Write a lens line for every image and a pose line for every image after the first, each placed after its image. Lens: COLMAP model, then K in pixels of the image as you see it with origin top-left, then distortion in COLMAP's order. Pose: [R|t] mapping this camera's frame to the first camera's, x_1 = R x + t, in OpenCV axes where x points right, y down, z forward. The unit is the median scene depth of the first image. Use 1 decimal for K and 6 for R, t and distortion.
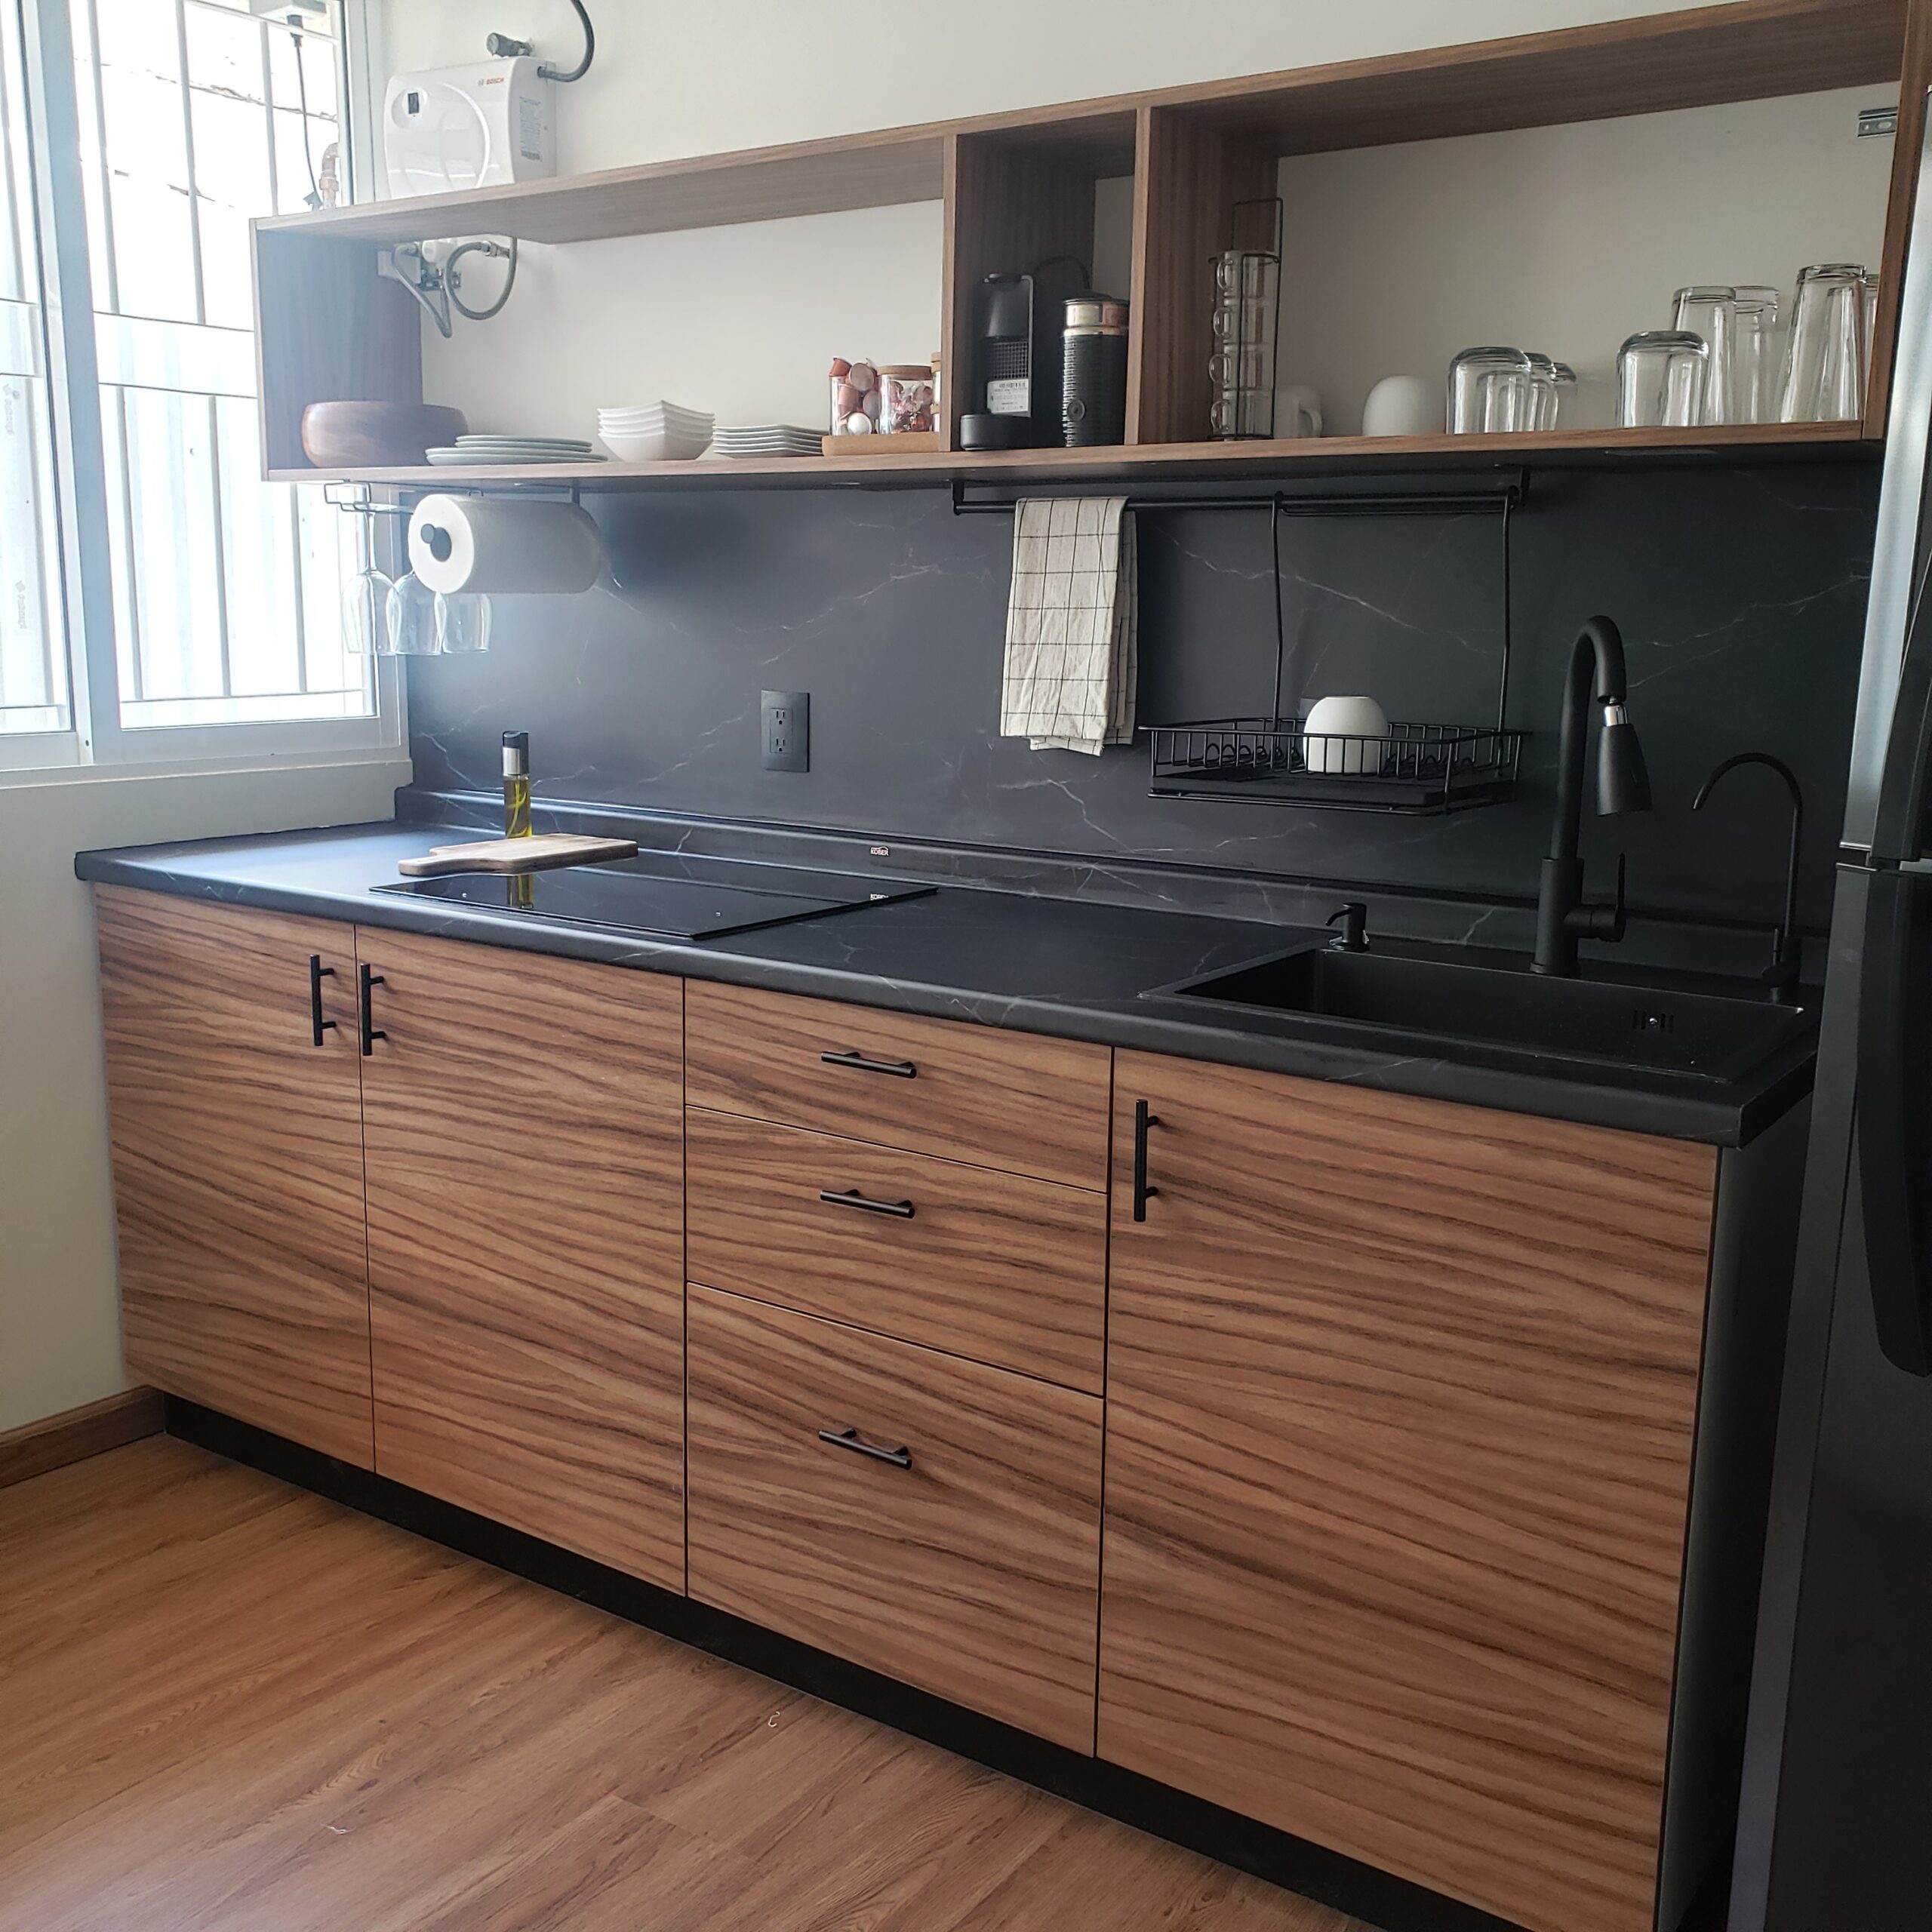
lens RADIAL K [[1980.4, 0, 966.2], [0, 1980.4, 977.1], [0, 0, 1]] dist [0.015289, 0.000000]
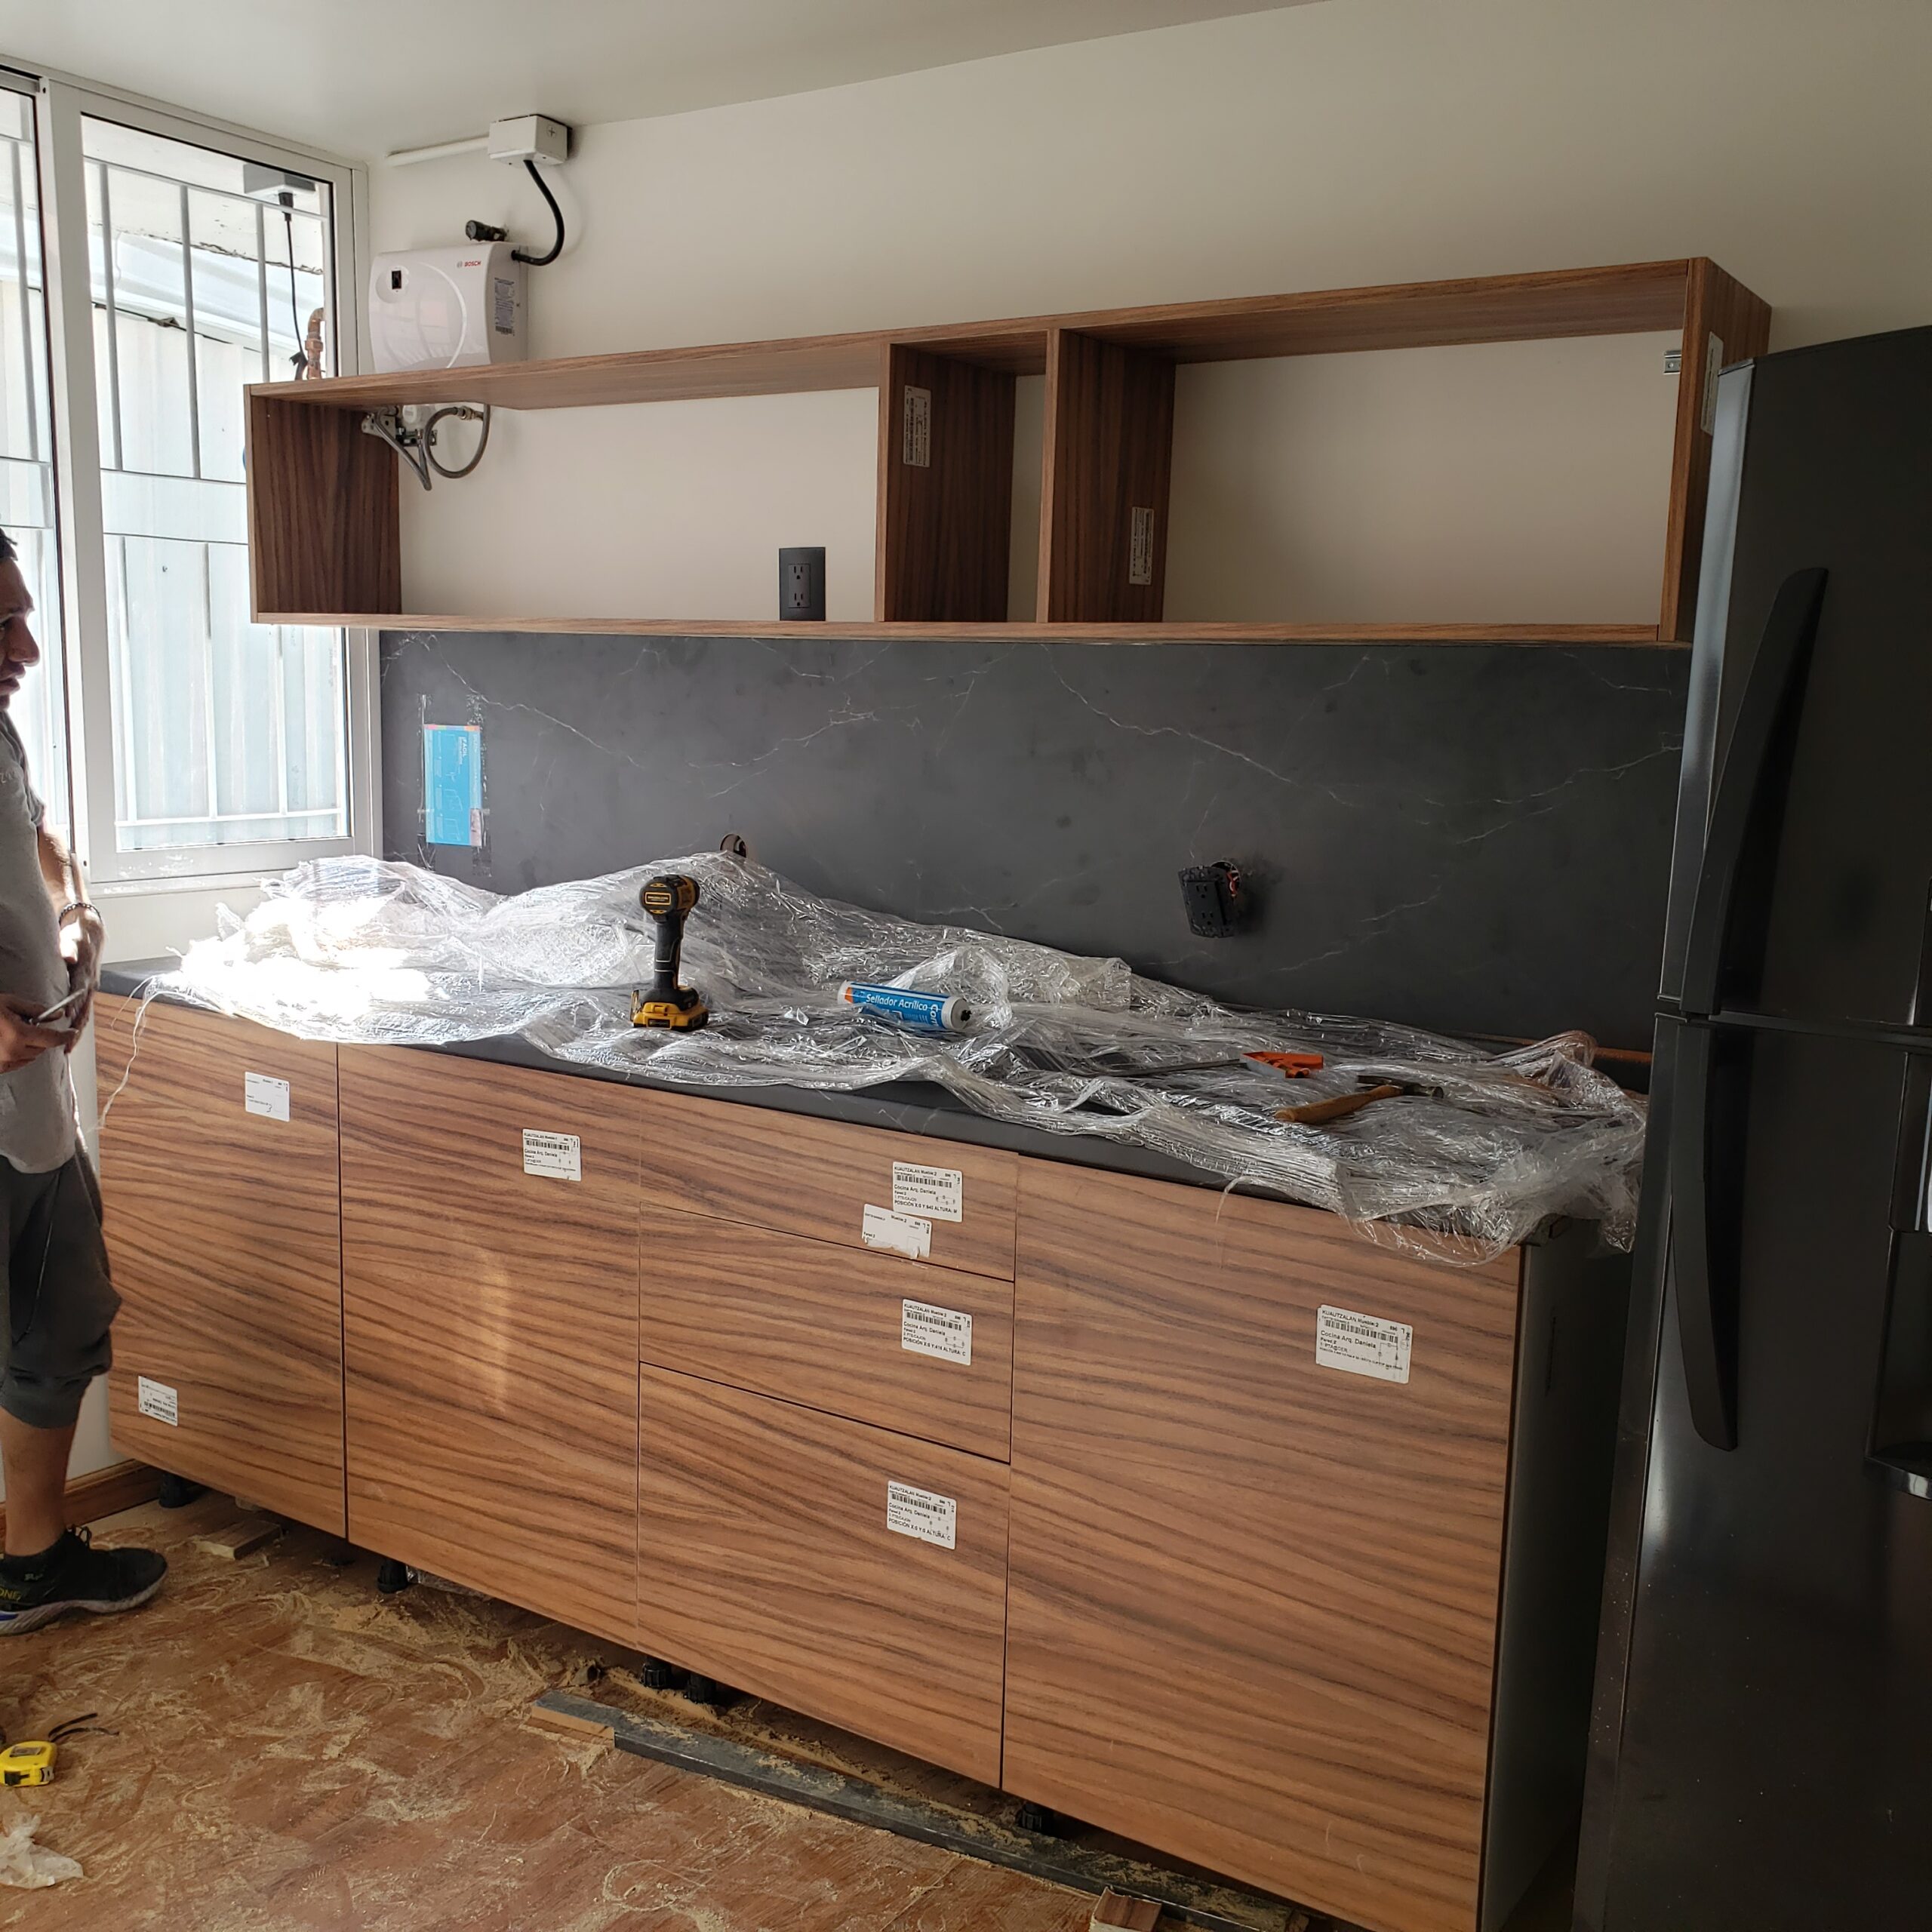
lens RADIAL K [[1980.4, 0, 965.9], [0, 1980.4, 1011.2], [0, 0, 1]] dist [0.015289, 0.000000]
pose [[0.999681, 0.006114, 0.024521, 0.013854], [-0.005540, 0.999710, -0.023414, -0.018093], [-0.024658, 0.023271, 0.999425, -0.119687]]
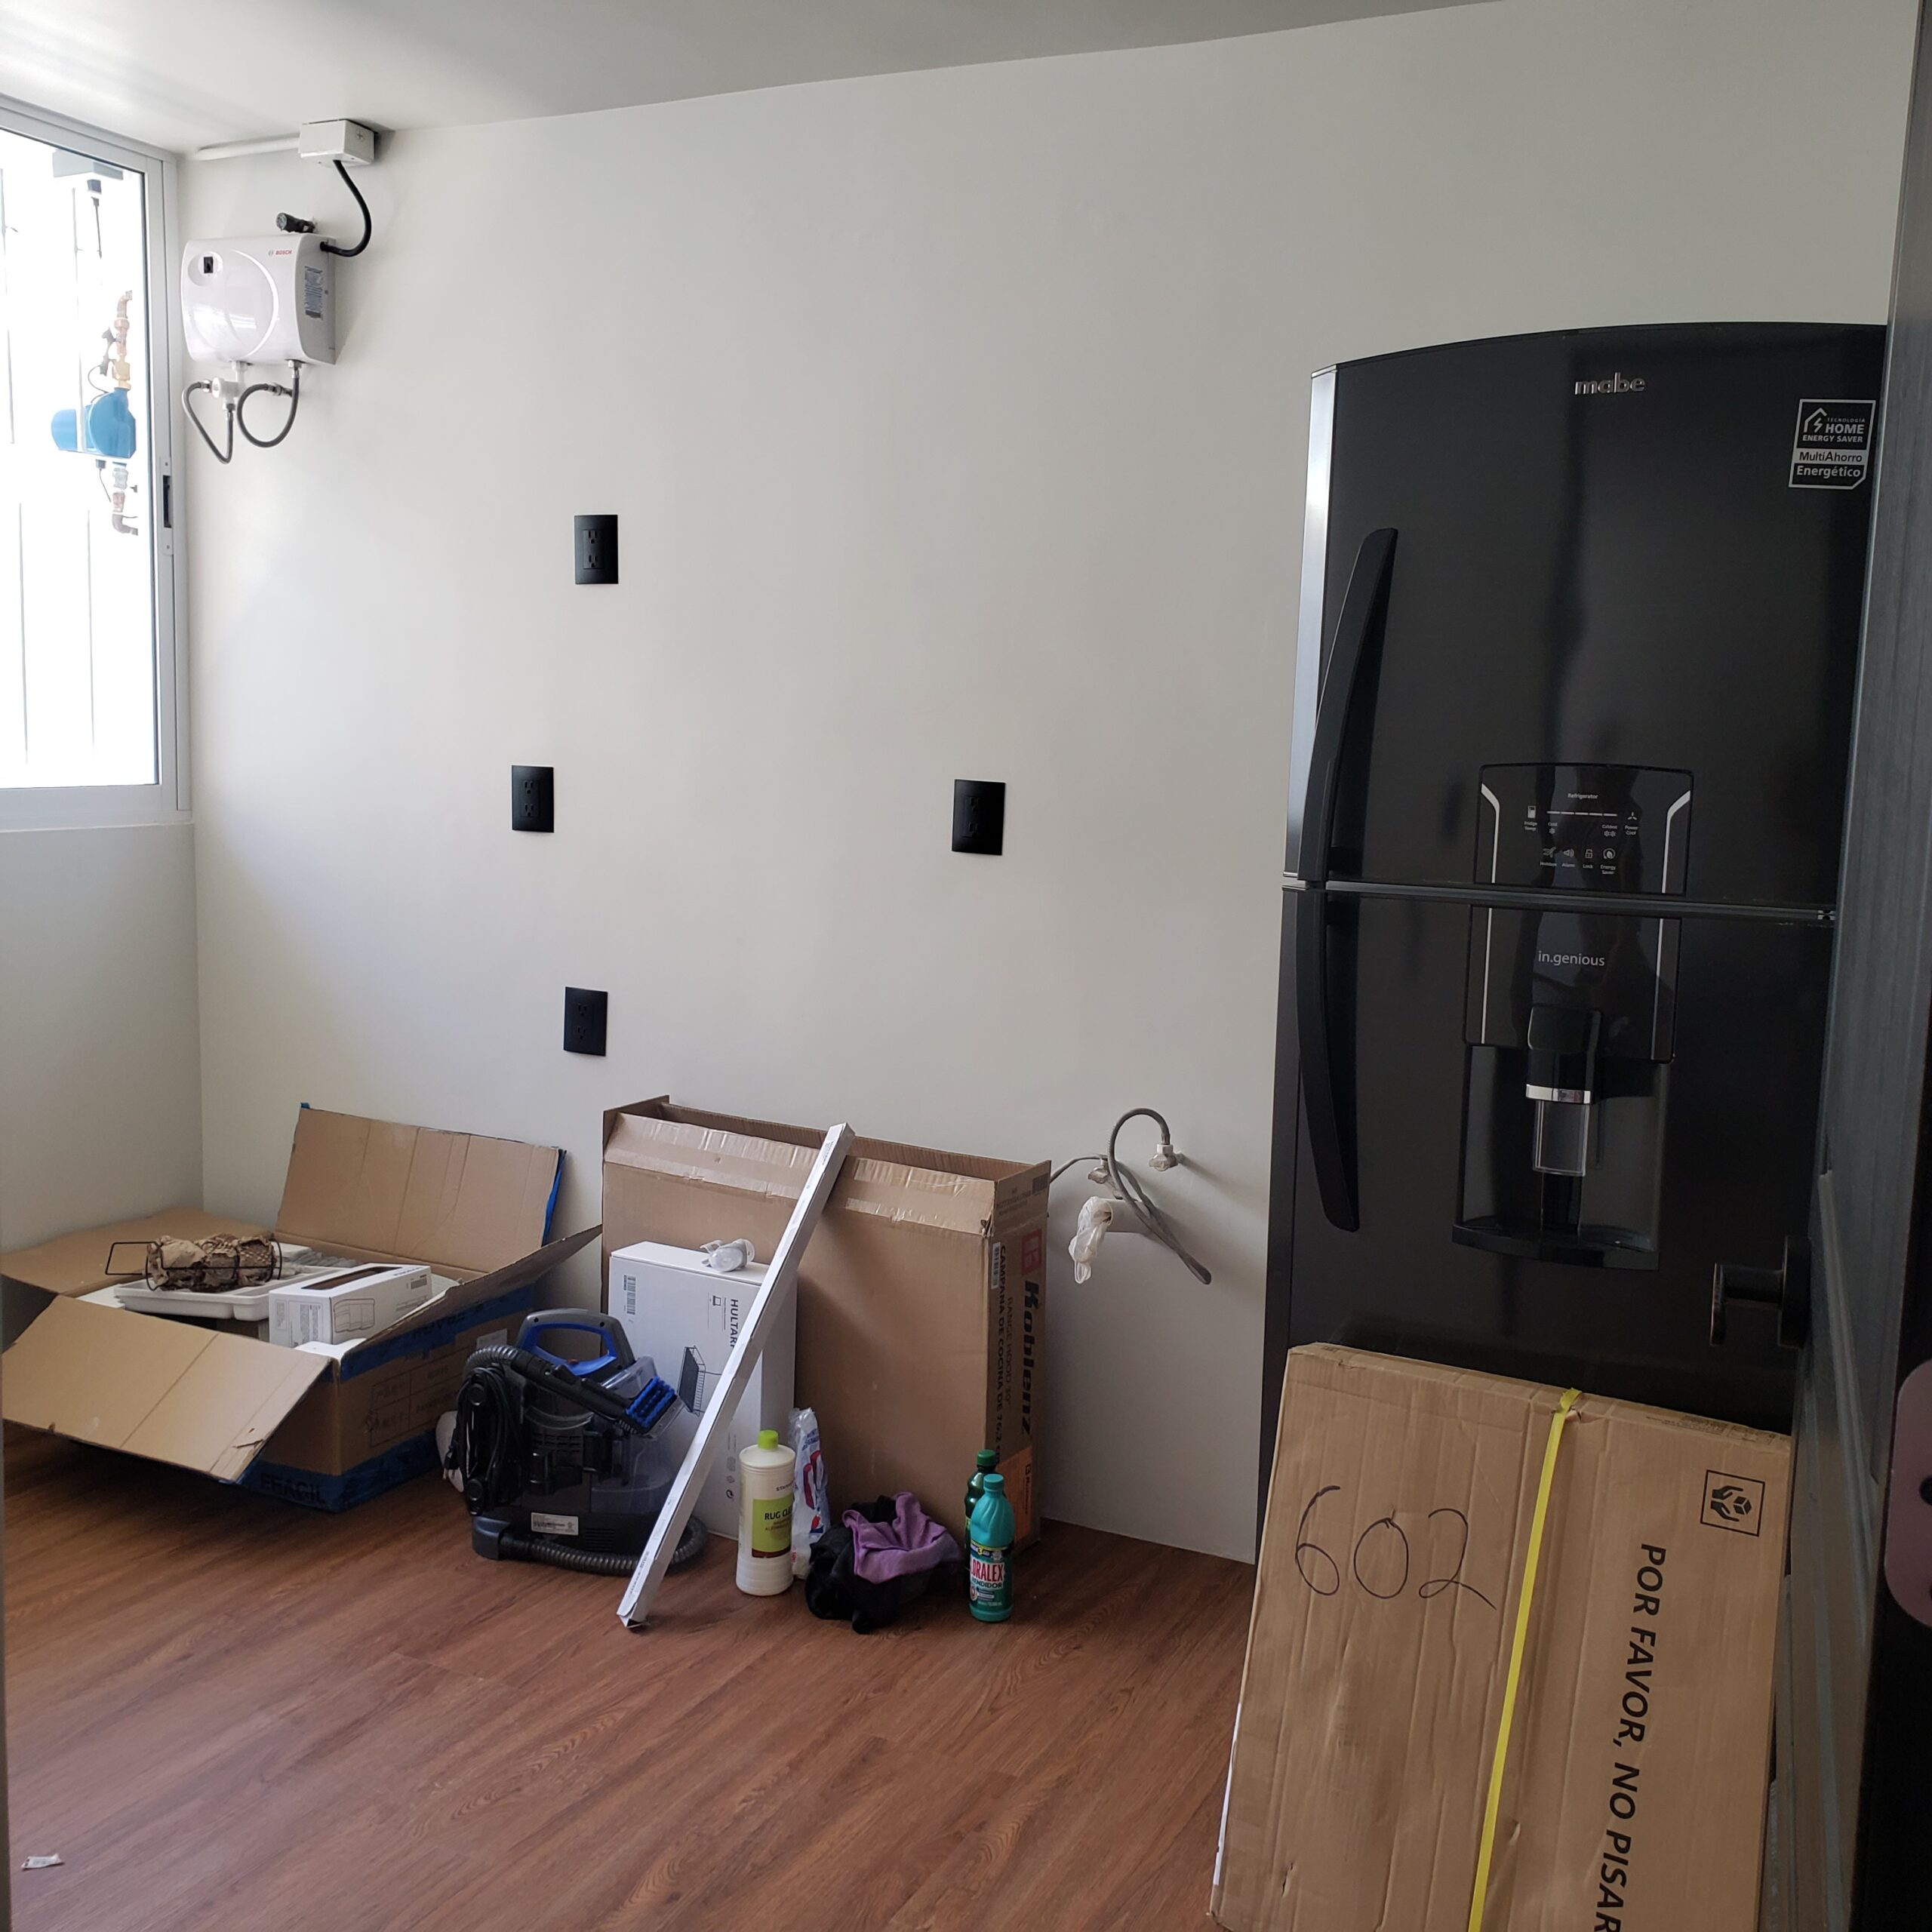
lens RADIAL K [[1971.1, 0, 962.9], [0, 1971.1, 955.2], [0, 0, 1]] dist [0.032440, 0.000000]
pose [[0.989734, -0.001061, 0.142921, -0.005751], [0.008971, 0.998462, -0.054707, 0.050042], [-0.142643, 0.055427, 0.988221, -0.272799]]
